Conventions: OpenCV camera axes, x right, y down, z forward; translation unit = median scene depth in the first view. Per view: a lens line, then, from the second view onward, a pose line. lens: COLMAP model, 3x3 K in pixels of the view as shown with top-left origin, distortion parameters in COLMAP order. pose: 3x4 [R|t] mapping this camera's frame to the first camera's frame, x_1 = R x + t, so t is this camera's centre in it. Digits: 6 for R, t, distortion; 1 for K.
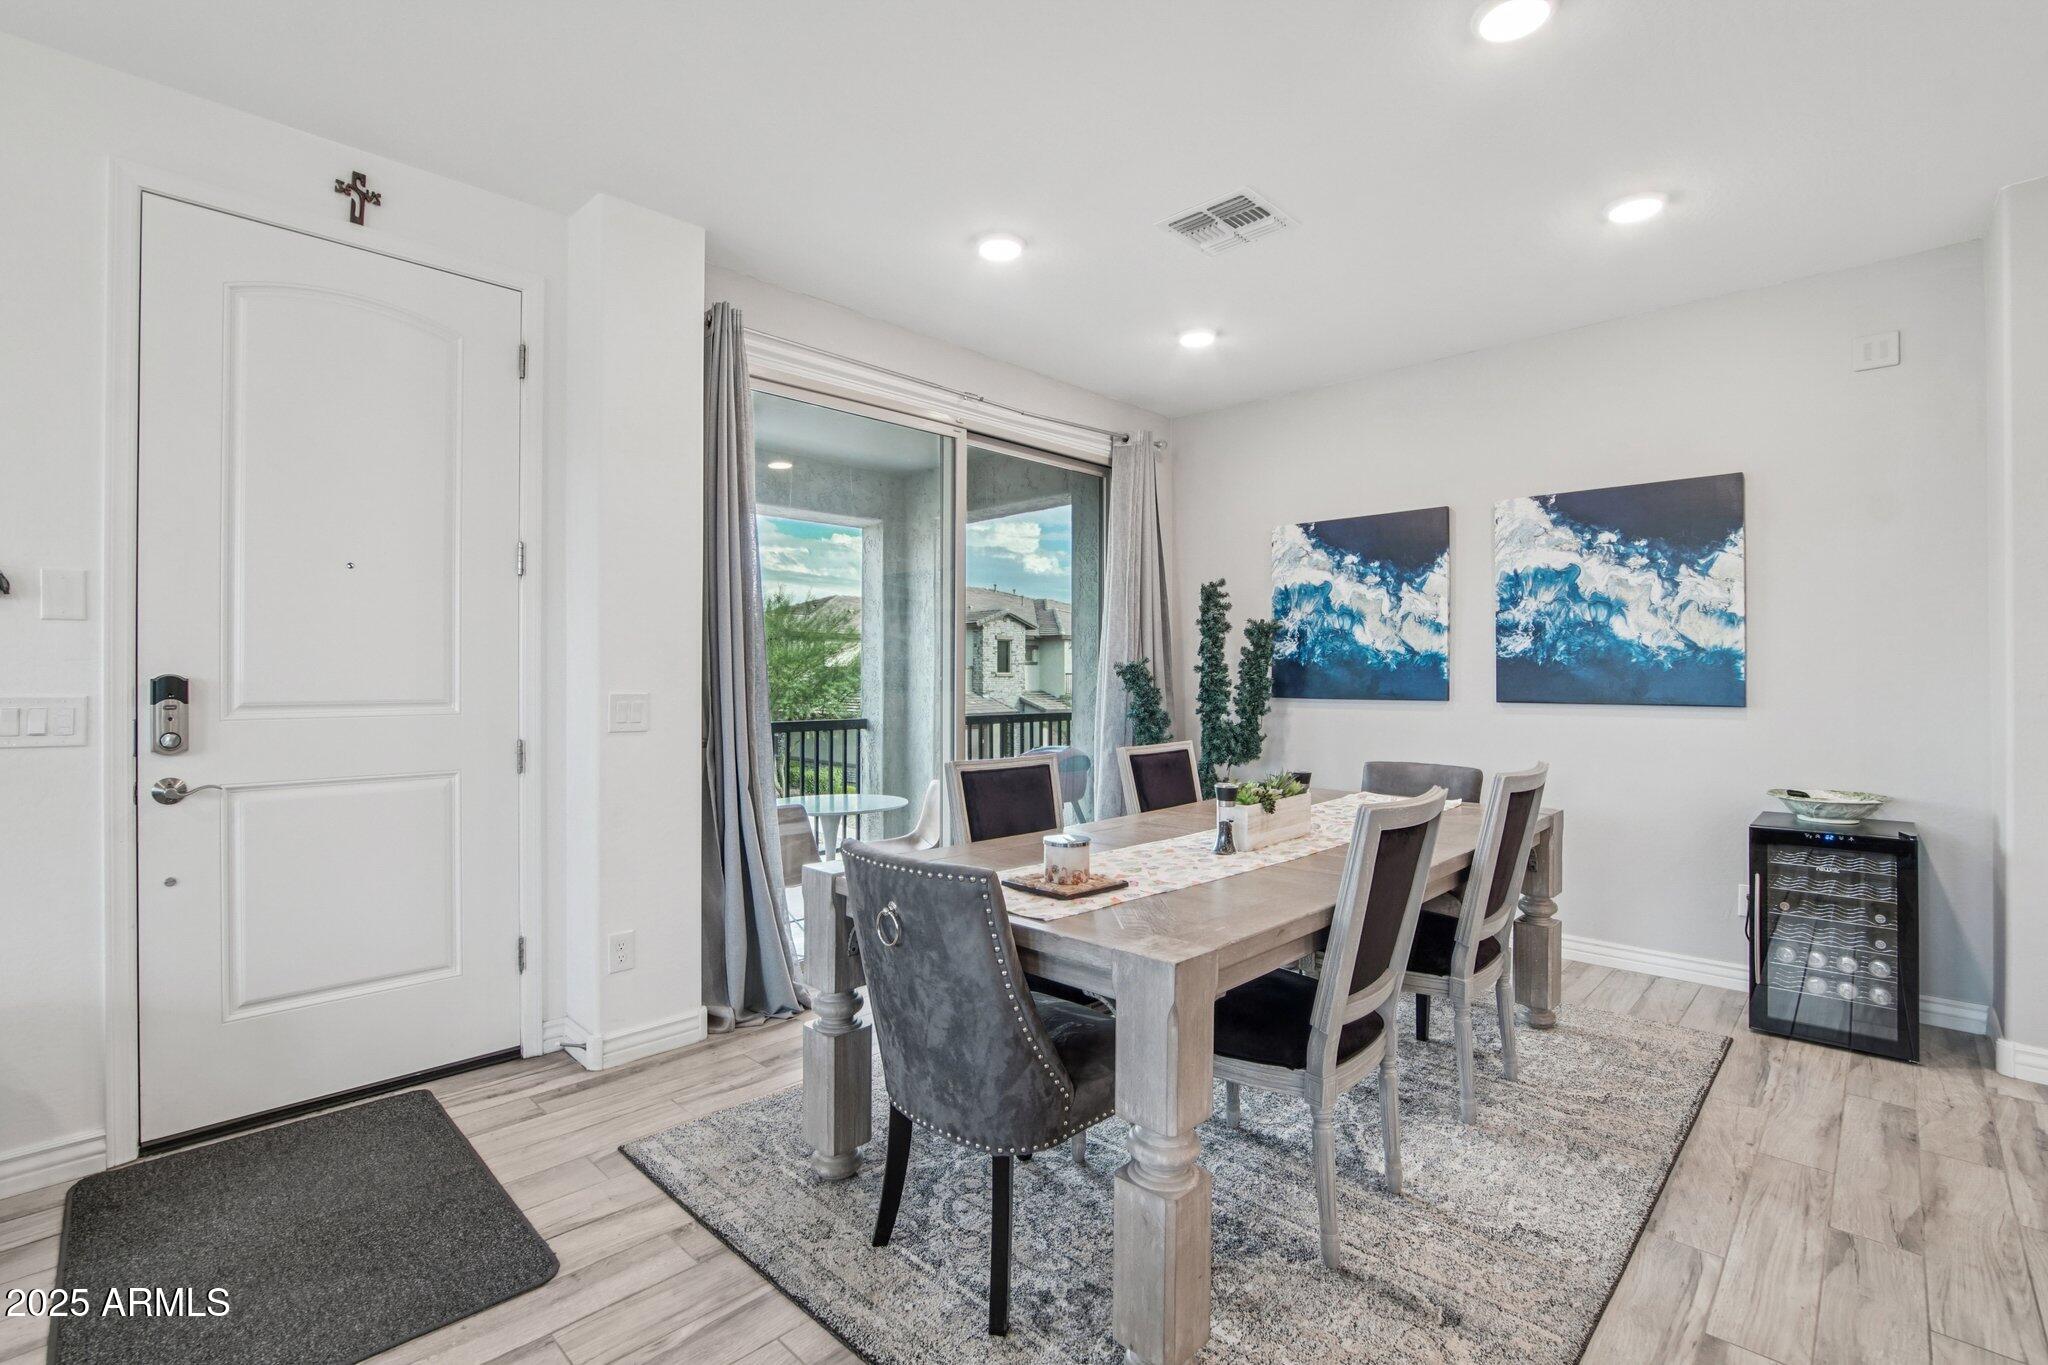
lens RADIAL K [[925.4, 0, 1013.2], [0, 925.4, 674.0], [0, 0, 1]] dist [-0.026714, -0.000429]
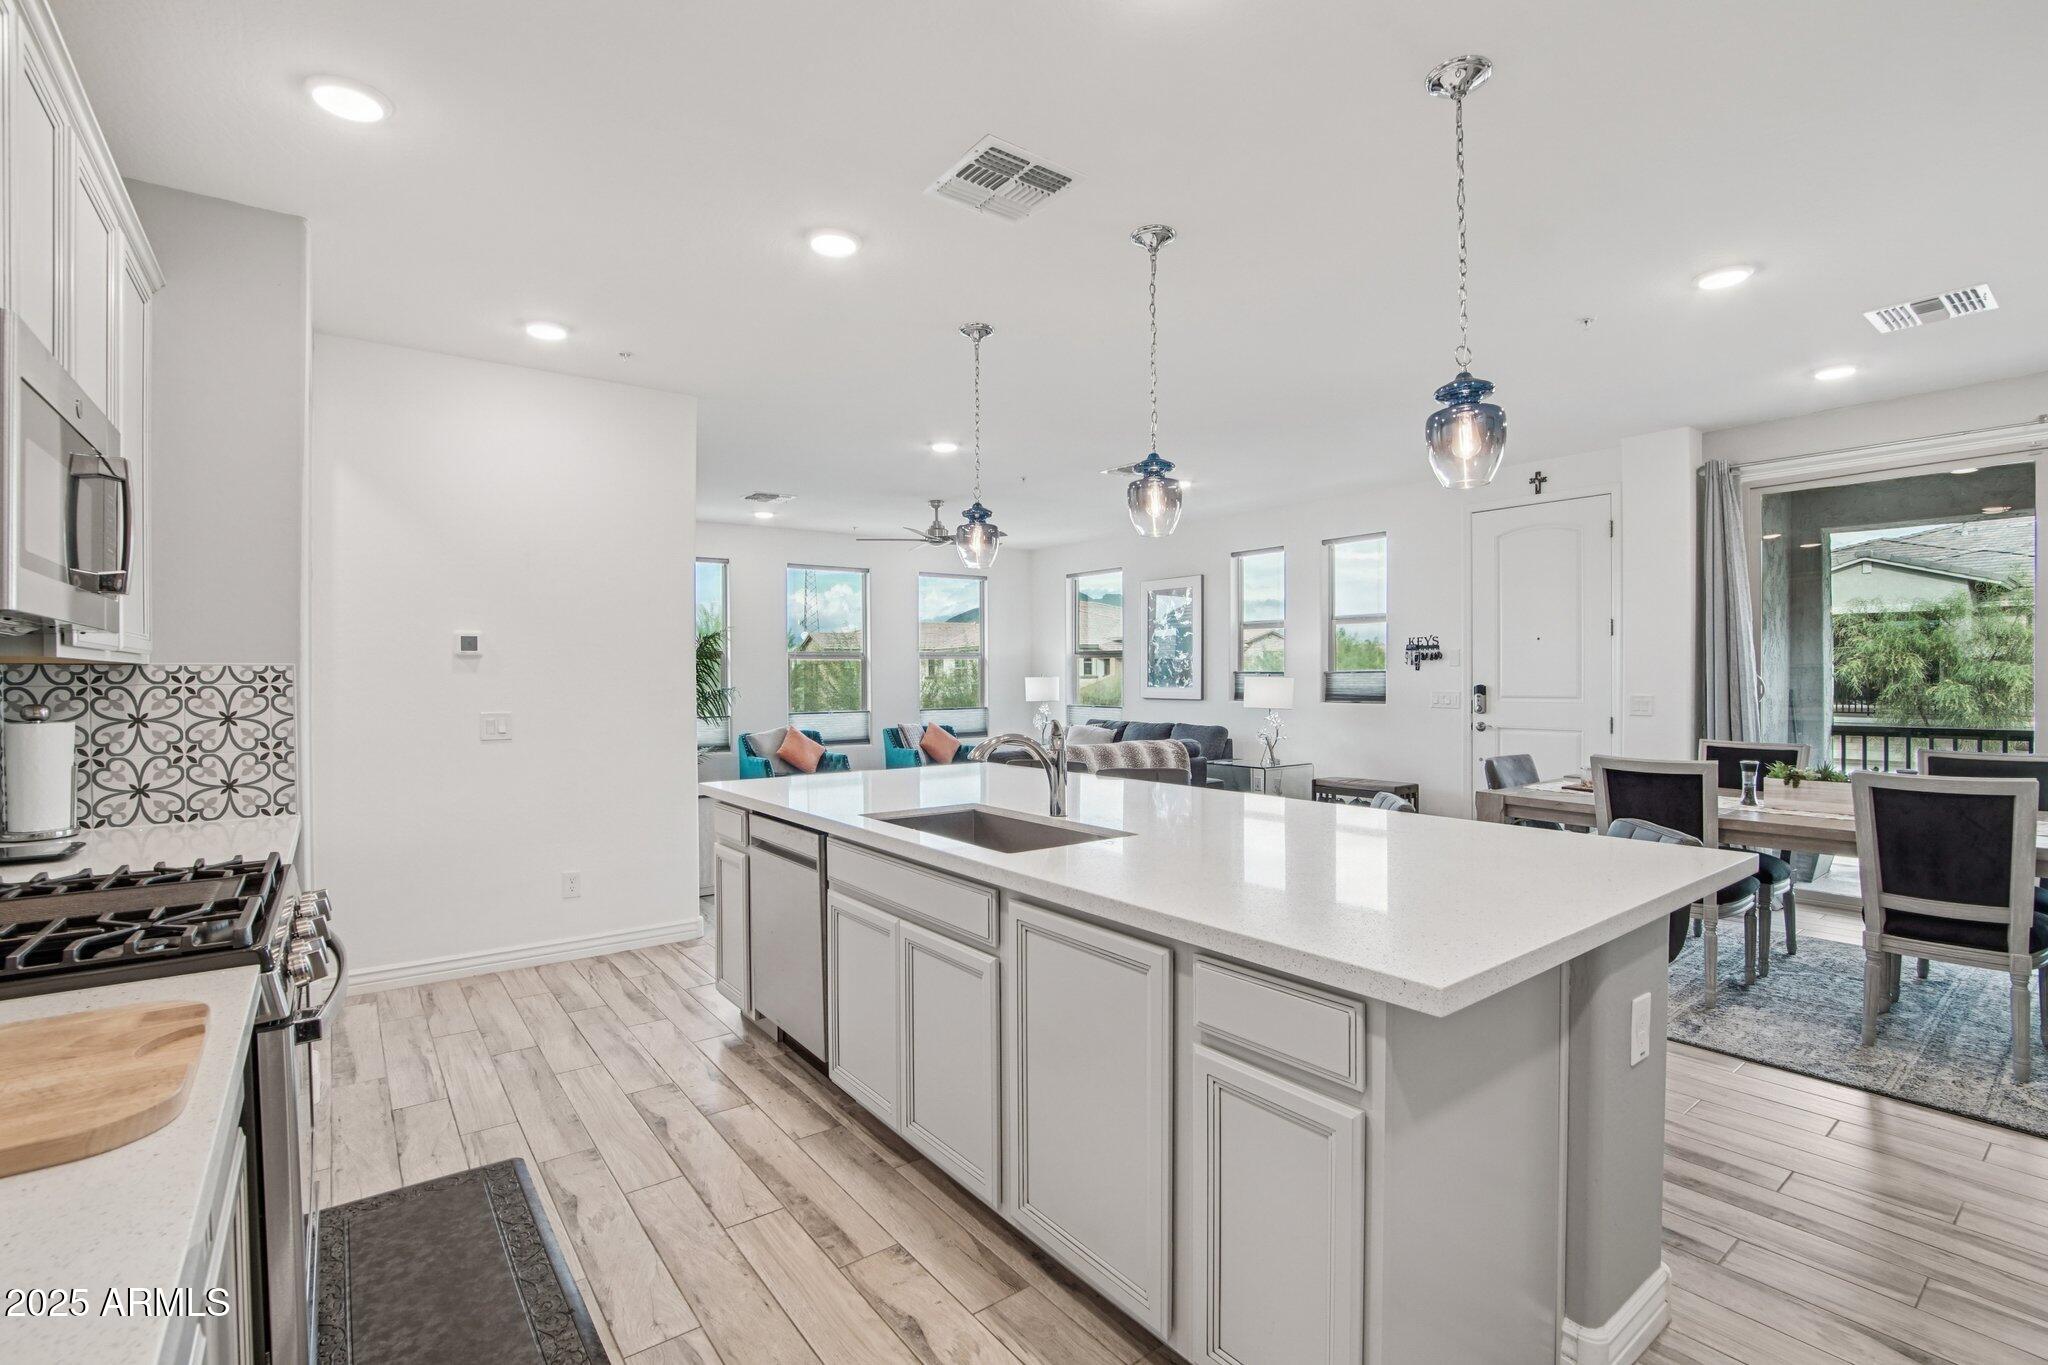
lens RADIAL K [[925.4, 0, 1029.9], [0, 925.4, 679.8], [0, 0, 1]] dist [-0.026714, -0.000429]
pose [[-0.148001, 0.000578, -0.988987, 0.268133], [0.006286, 0.999980, -0.000356, -0.002792], [0.988967, -0.006269, -0.148002, 0.005910]]
